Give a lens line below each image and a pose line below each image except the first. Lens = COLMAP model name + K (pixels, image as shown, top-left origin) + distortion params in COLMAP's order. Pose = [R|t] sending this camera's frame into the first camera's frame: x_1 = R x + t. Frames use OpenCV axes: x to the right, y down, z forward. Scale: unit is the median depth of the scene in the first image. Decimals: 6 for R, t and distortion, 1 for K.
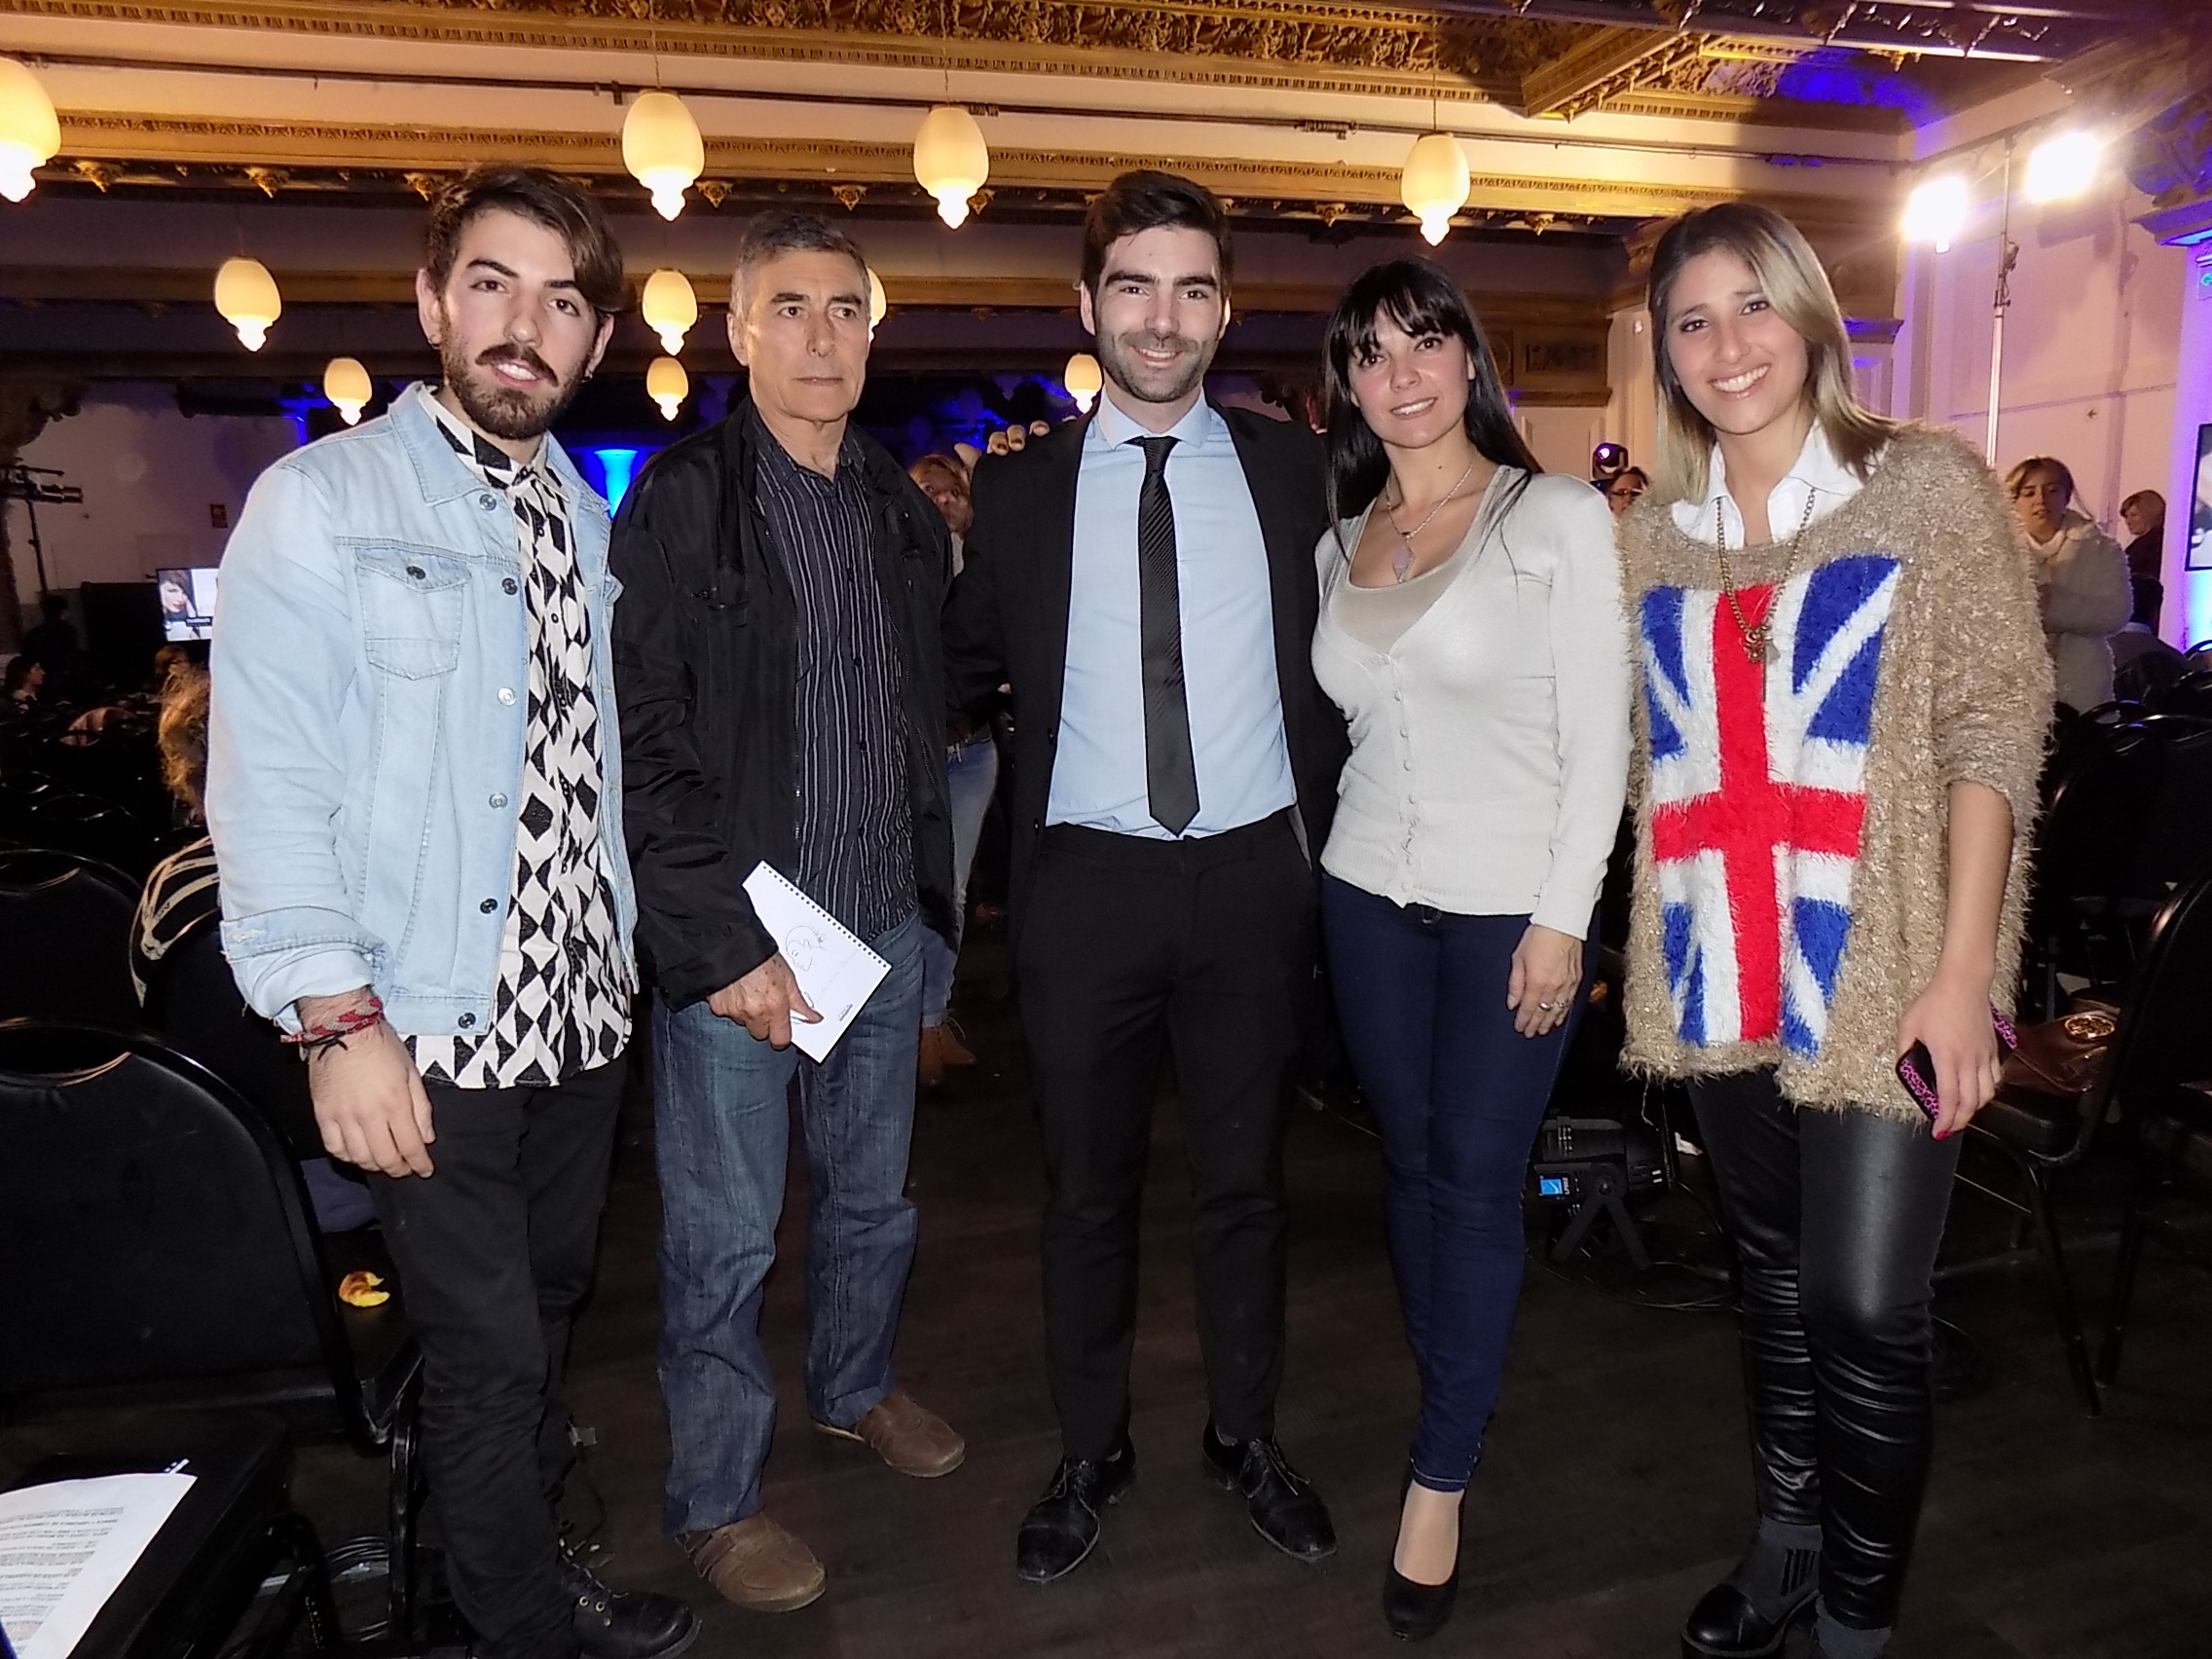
lens RADIAL K [[1459.0, 0, 1106.0], [0, 1459.0, 829.5], [0, 0, 1]] dist [-0.105654, 0.091440]
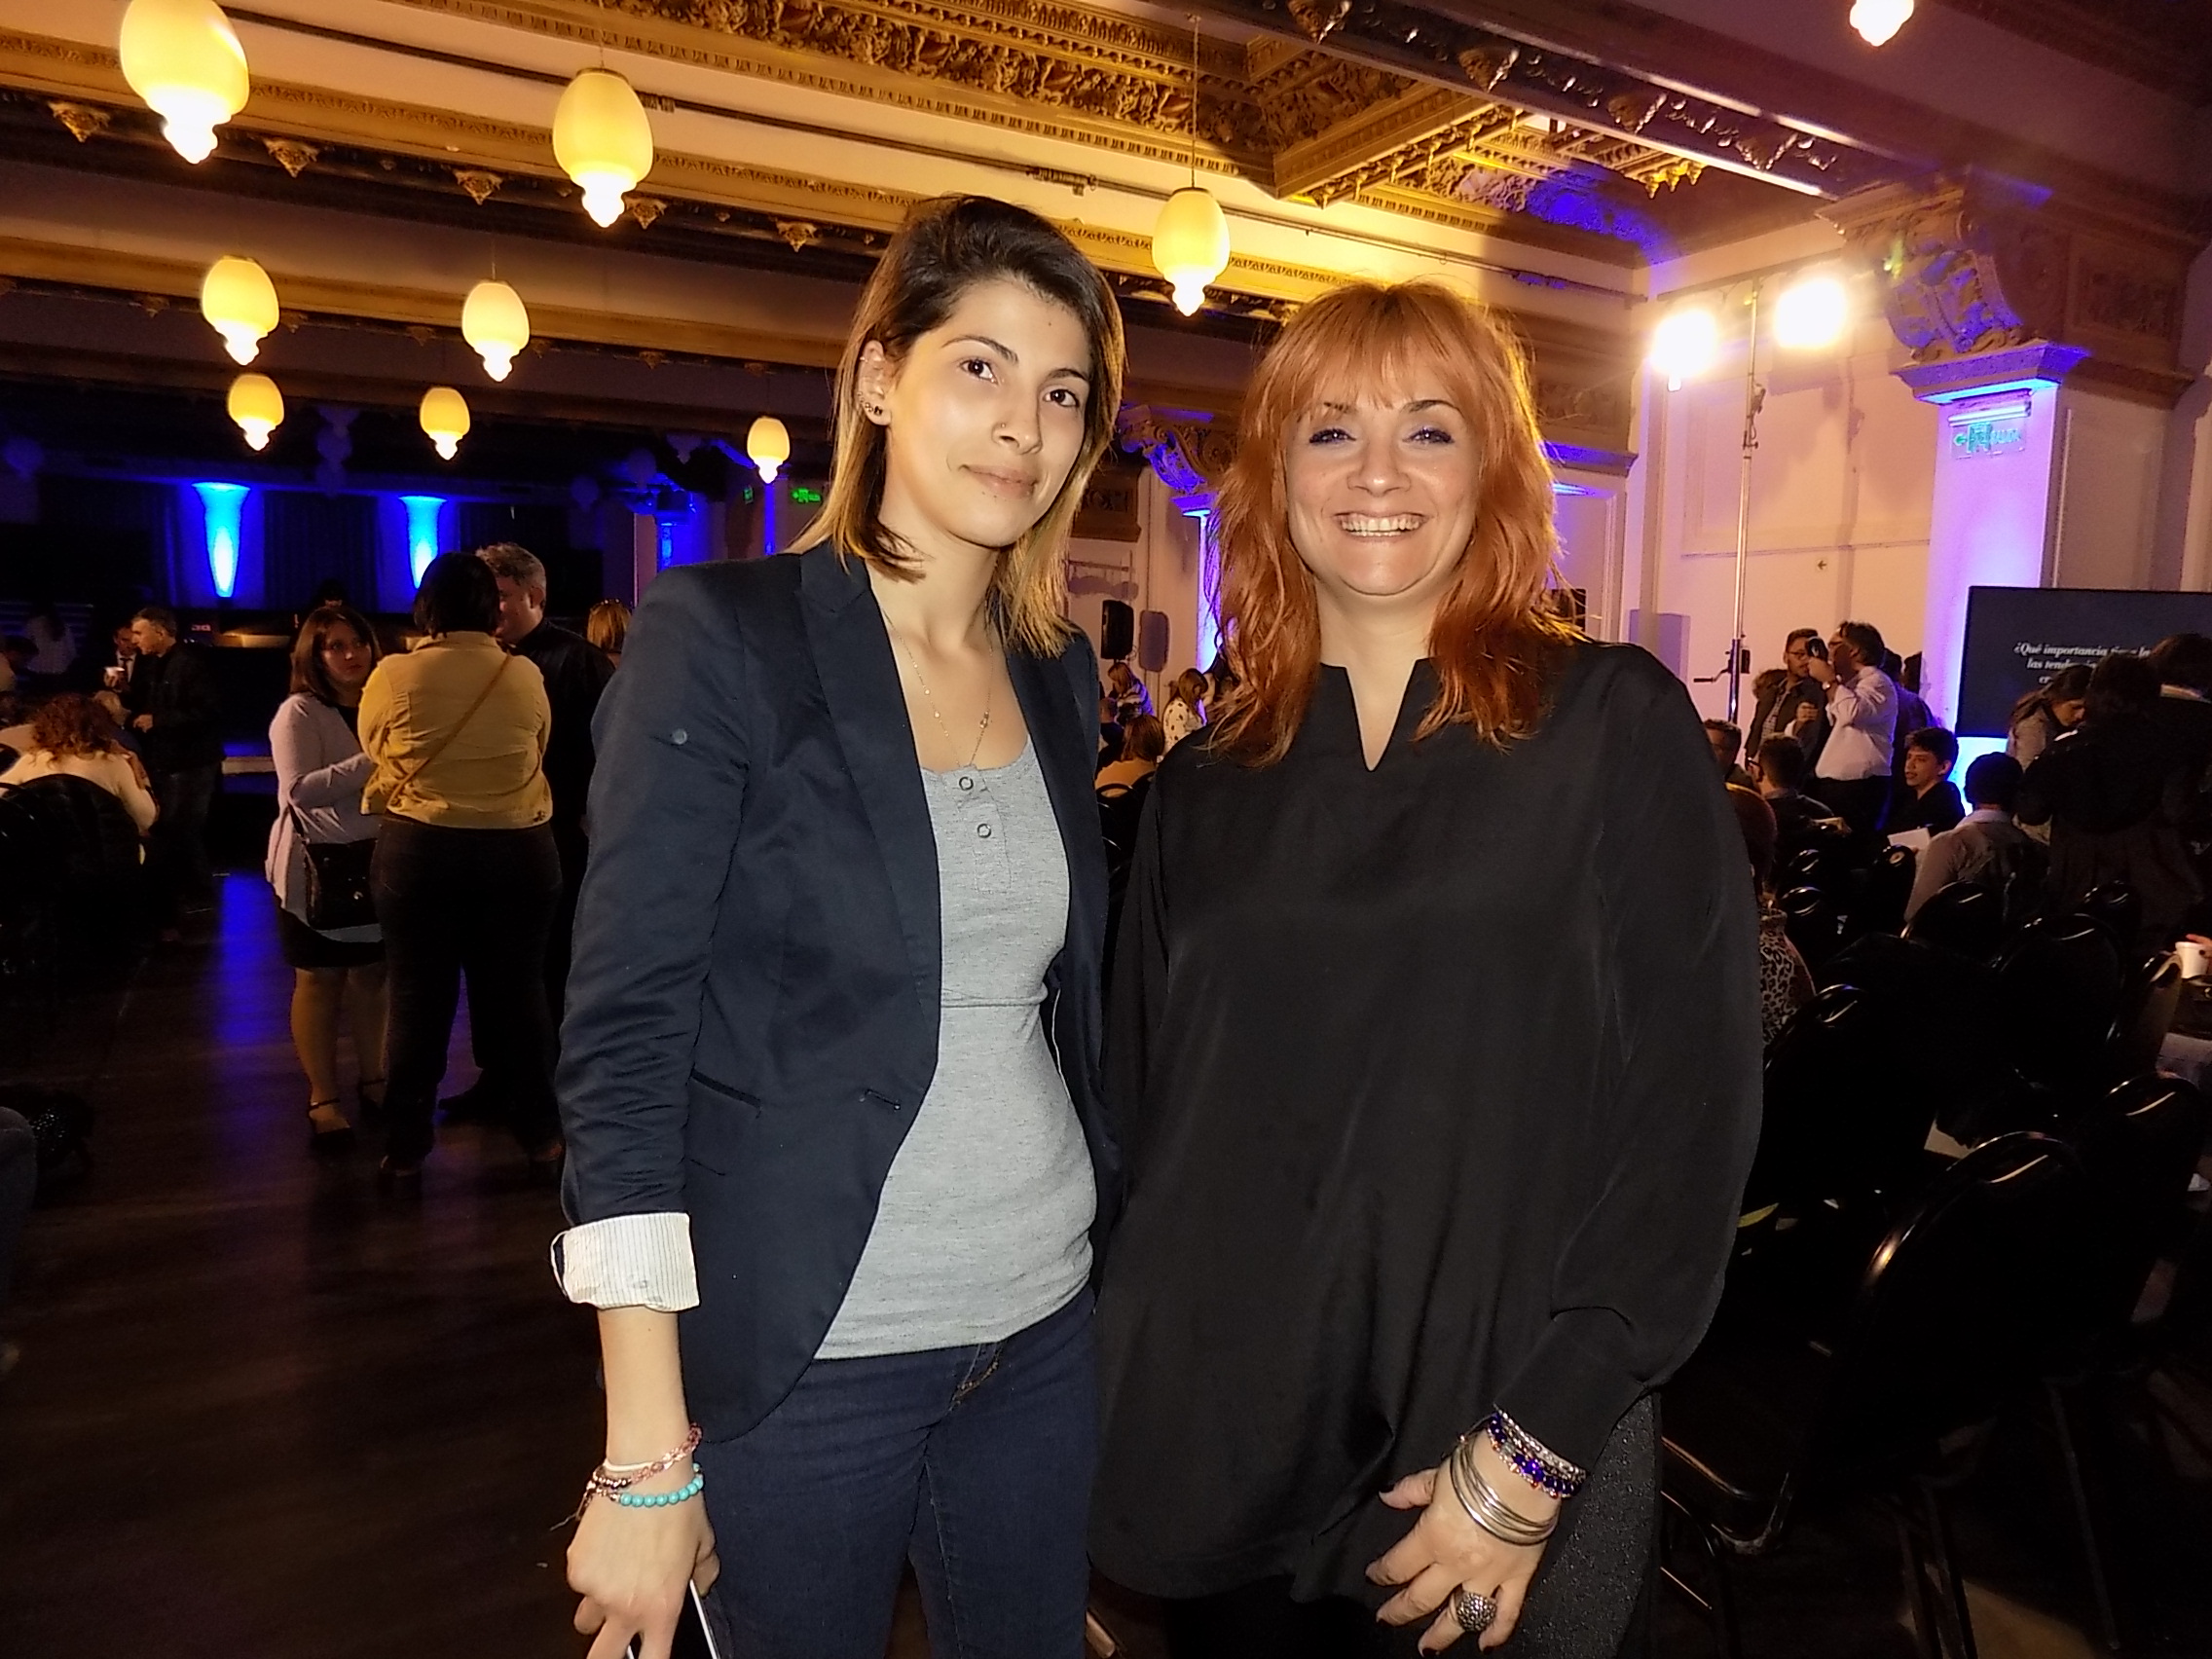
lens RADIAL K [[1459.0, 0, 1106.0], [0, 1459.0, 829.5], [0, 0, 1]] dist [-0.105654, 0.091440]
pose [[0.975770, 0.035057, 0.215970, 0.004693], [-0.022007, 0.997800, -0.062535, -0.039203], [-0.217687, 0.056267, 0.974395, 0.160465]]
